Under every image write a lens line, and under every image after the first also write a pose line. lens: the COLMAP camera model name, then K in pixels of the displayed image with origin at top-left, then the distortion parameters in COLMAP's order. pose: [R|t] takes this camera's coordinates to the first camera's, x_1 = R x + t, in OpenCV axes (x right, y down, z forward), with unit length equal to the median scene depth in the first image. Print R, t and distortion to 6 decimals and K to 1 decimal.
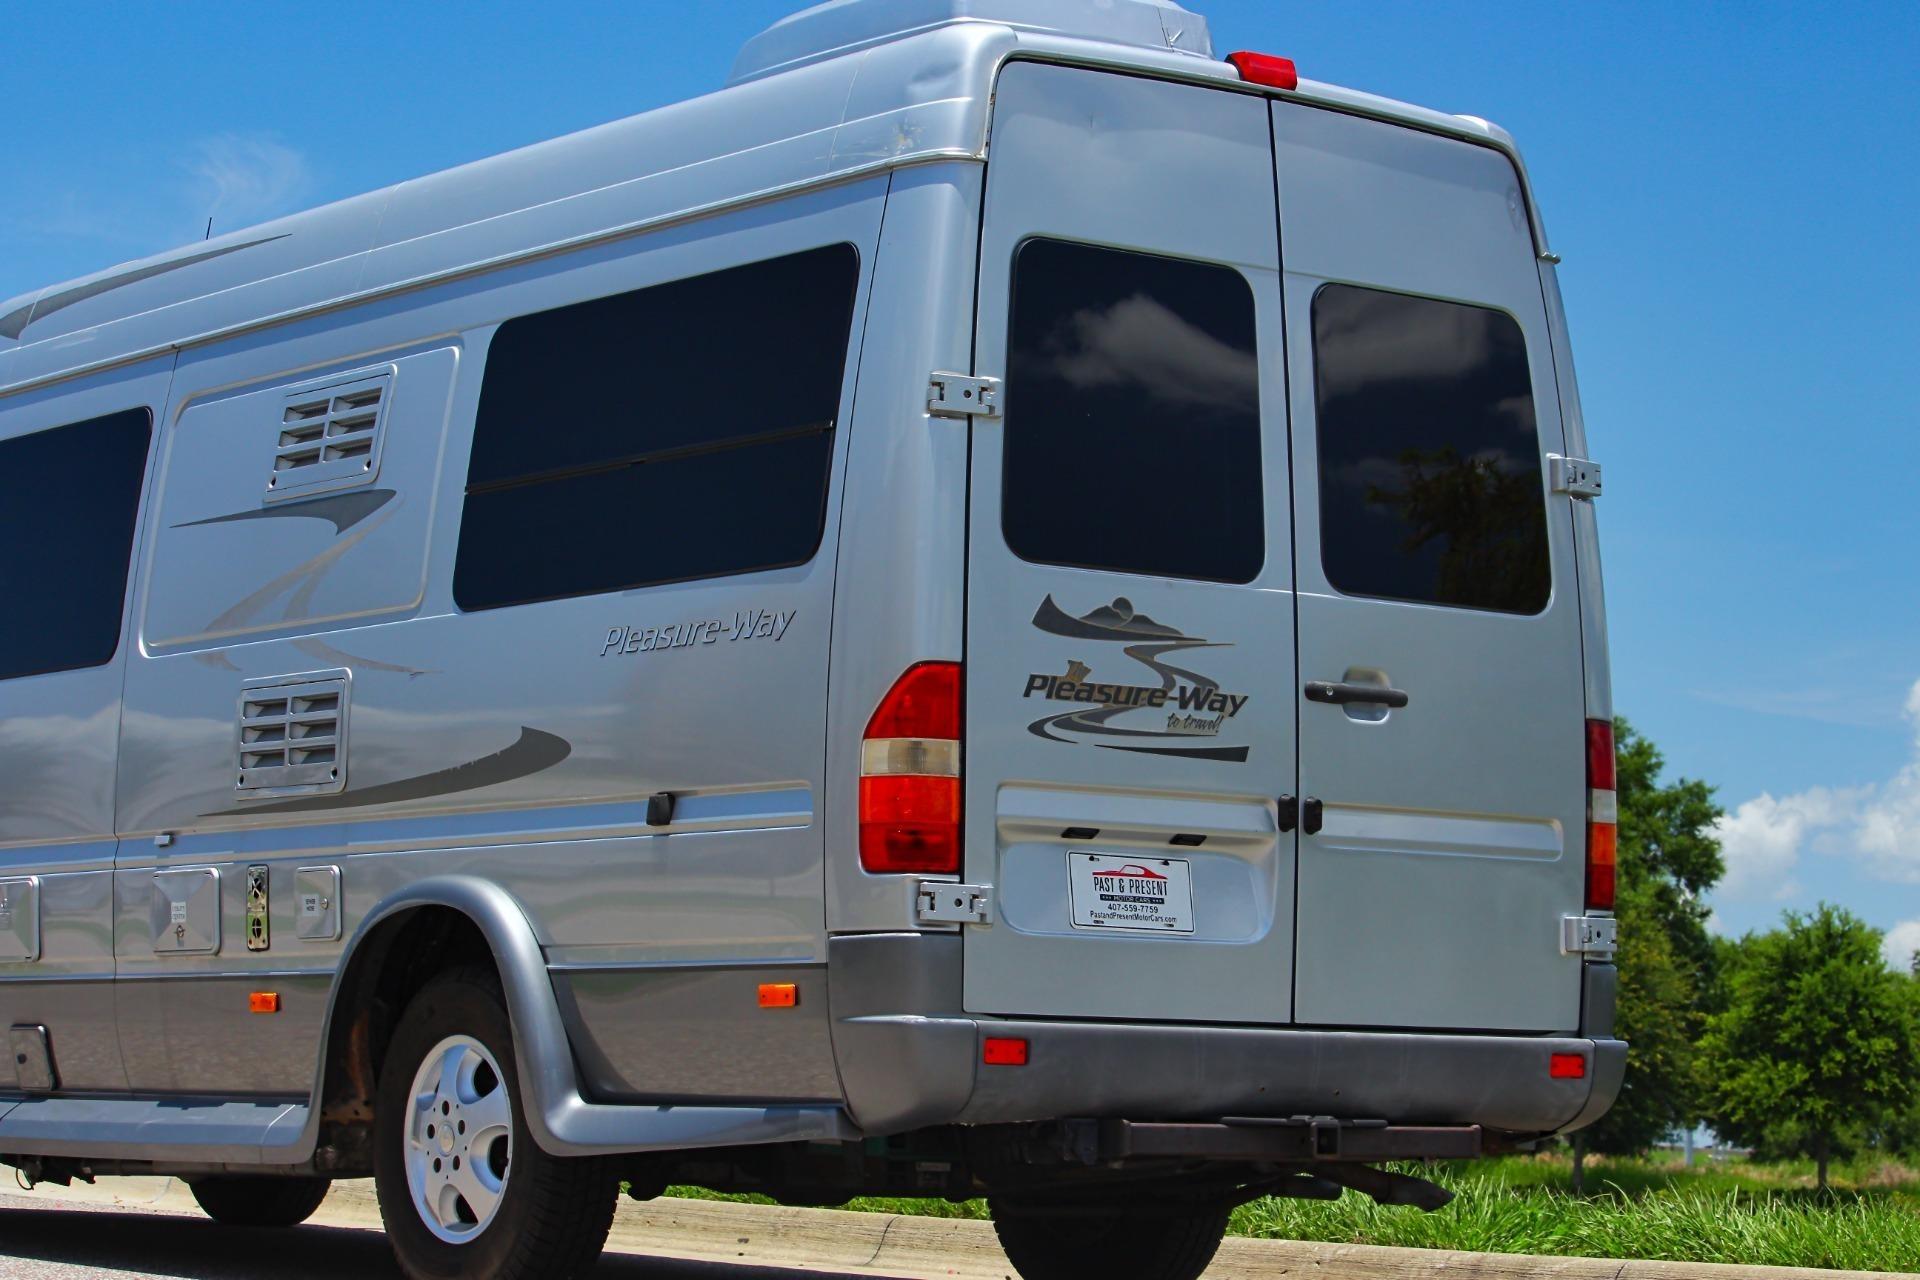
lens RADIAL K [[4886.1, 0, 983.4], [0, 4886.1, 605.8], [0, 0, 1]] dist [-0.382997, -0.376142]
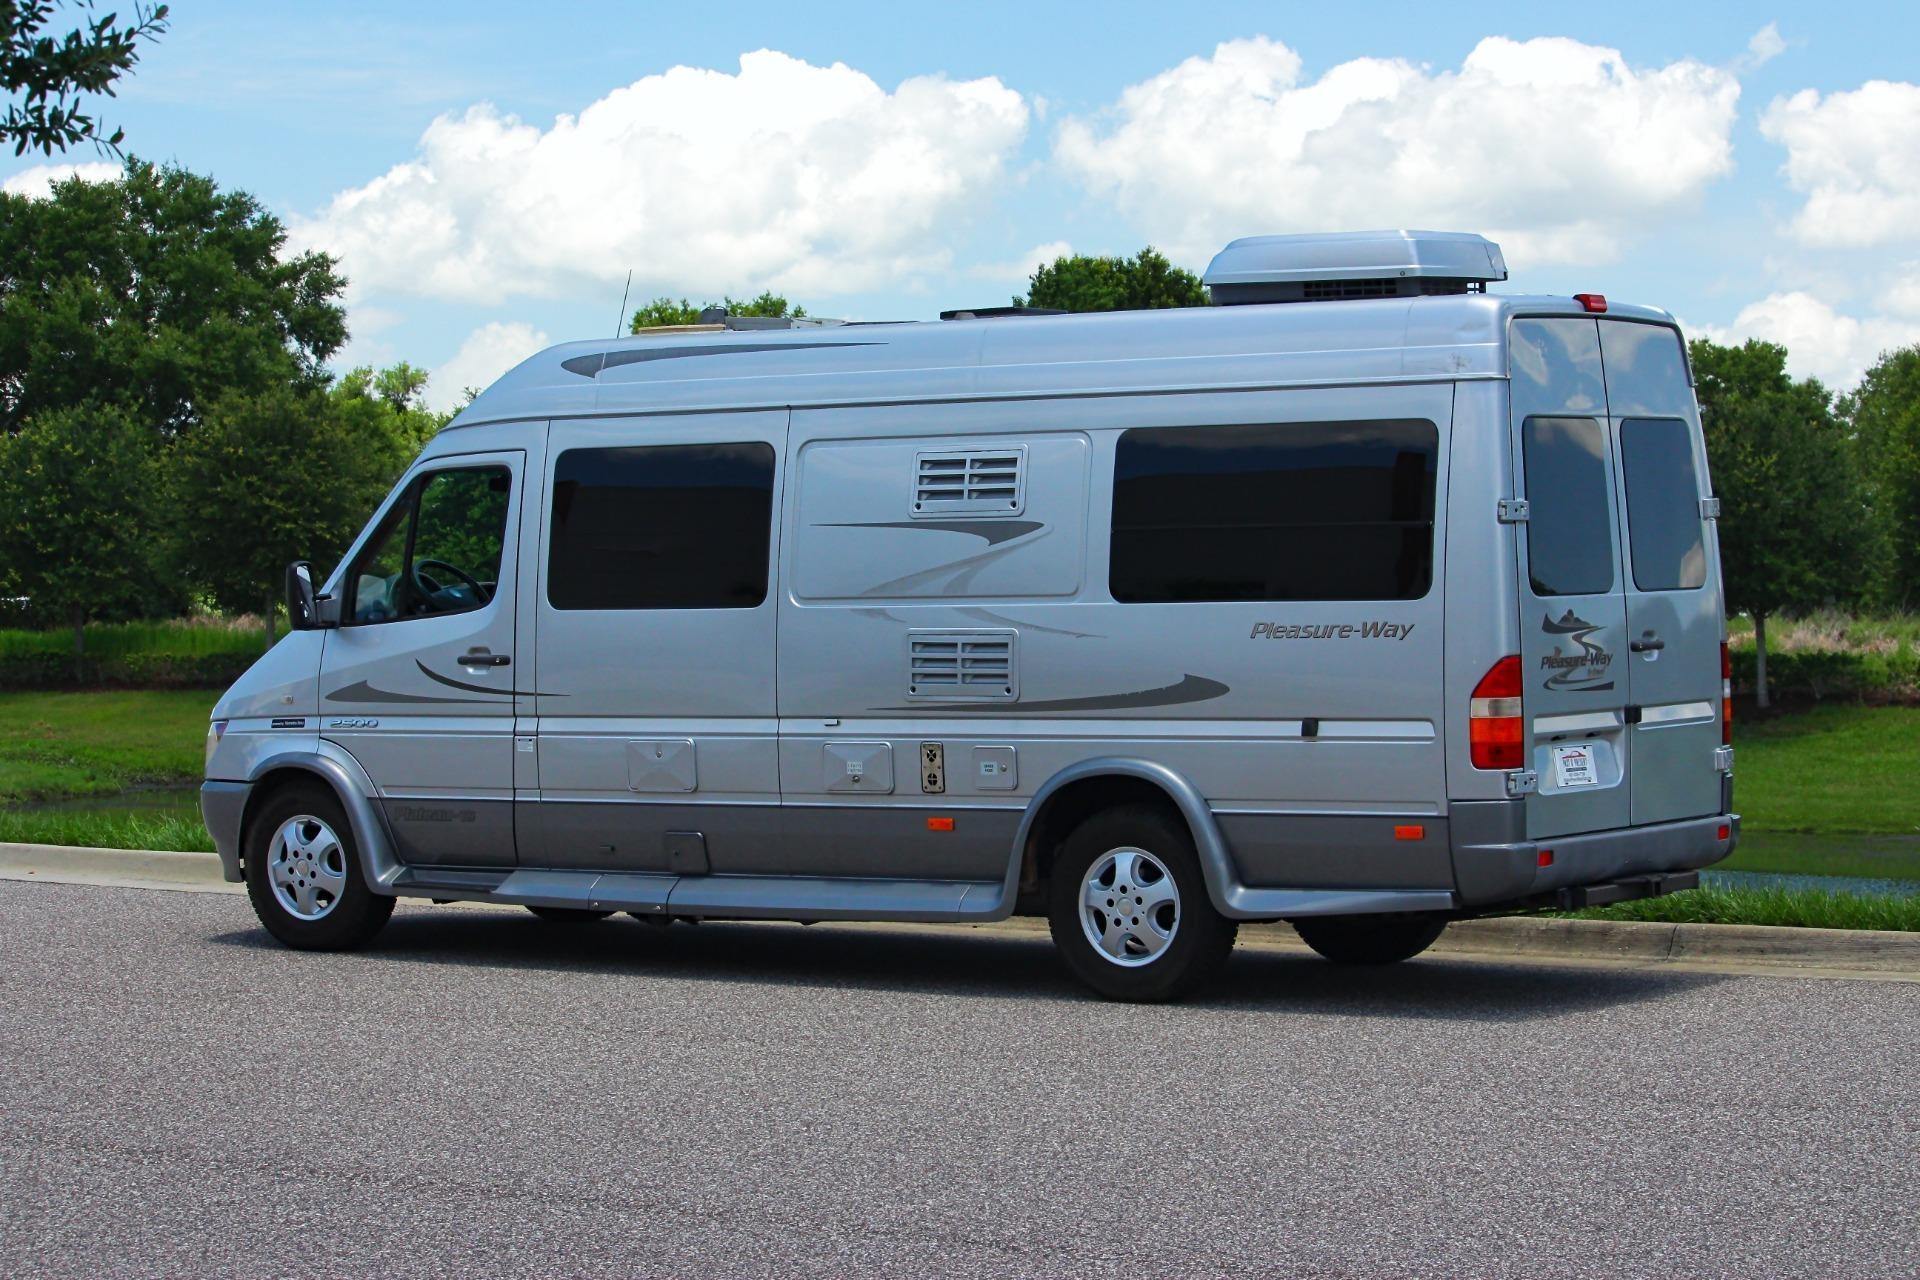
lens RADIAL K [[4886.1, 0, 983.4], [0, 4886.1, 605.8], [0, 0, 1]] dist [-0.382997, -0.376142]
pose [[0.949362, -0.040922, 0.311507, -0.750104], [0.003233, 0.992701, 0.120556, -0.223754], [-0.314167, -0.113444, 0.942566, -0.669096]]
